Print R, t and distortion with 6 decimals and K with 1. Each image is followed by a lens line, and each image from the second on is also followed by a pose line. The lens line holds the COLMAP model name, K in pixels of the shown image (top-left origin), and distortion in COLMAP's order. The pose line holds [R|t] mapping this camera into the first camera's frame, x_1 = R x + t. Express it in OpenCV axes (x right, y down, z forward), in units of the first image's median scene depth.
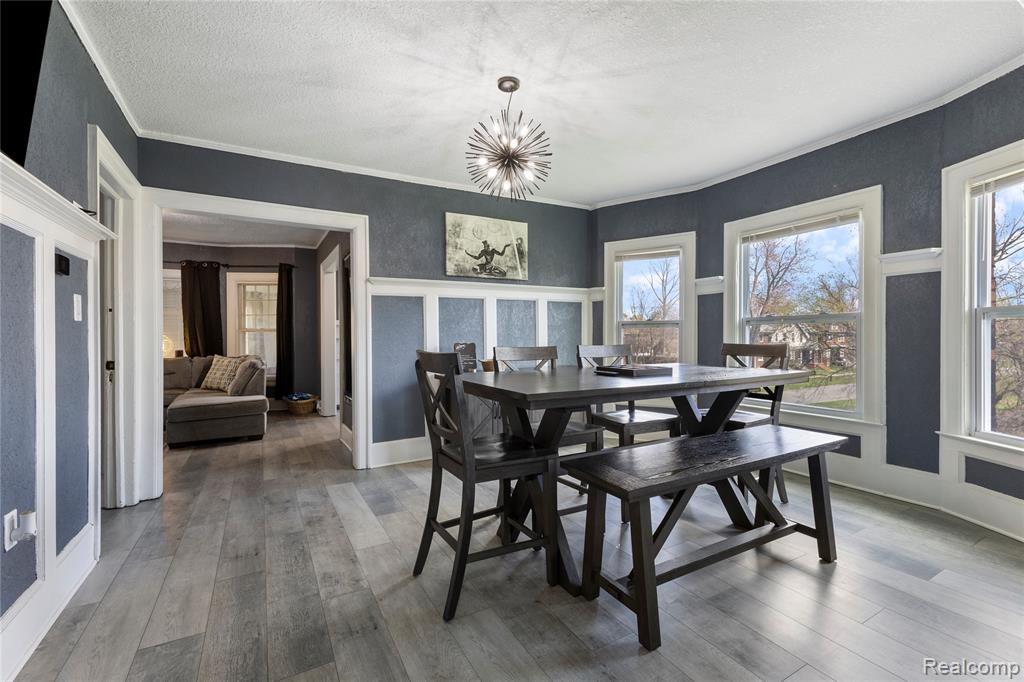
lens RADIAL K [[440.1, 0, 511.9], [0, 440.1, 338.4], [0, 0, 1]] dist [0.003613, 0.000755]
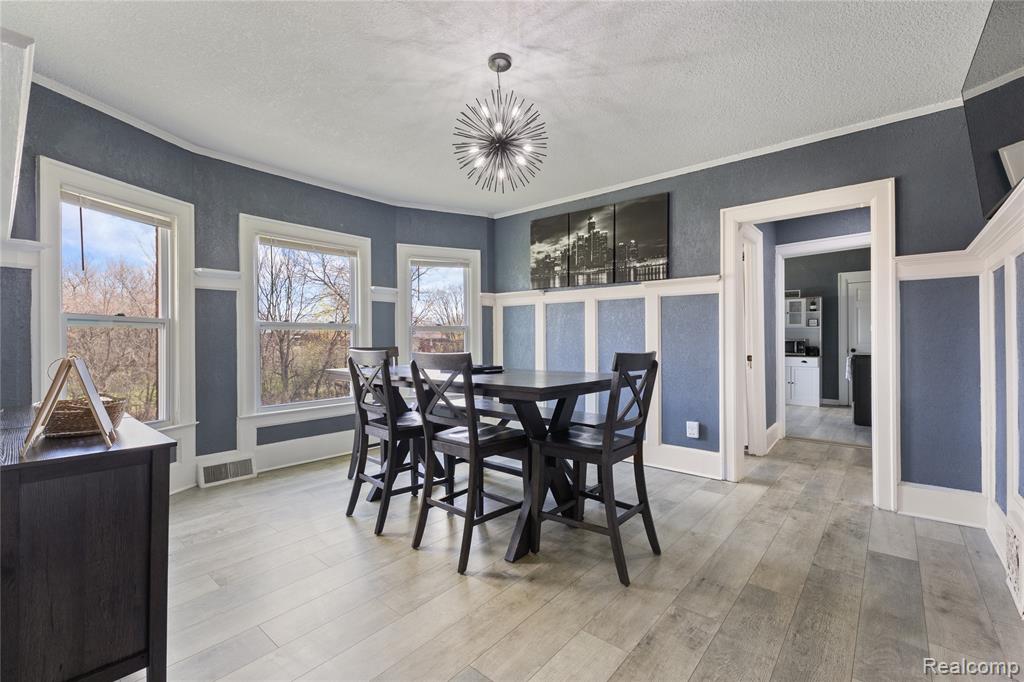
lens RADIAL K [[440.1, 0, 512.5], [0, 440.1, 331.5], [0, 0, 1]] dist [0.003613, 0.000755]
pose [[-0.324224, 0.005536, 0.945964, -1.046193], [0.020725, 0.999784, 0.001253, -0.024093], [-0.945753, 0.020011, -0.324269, 1.526273]]
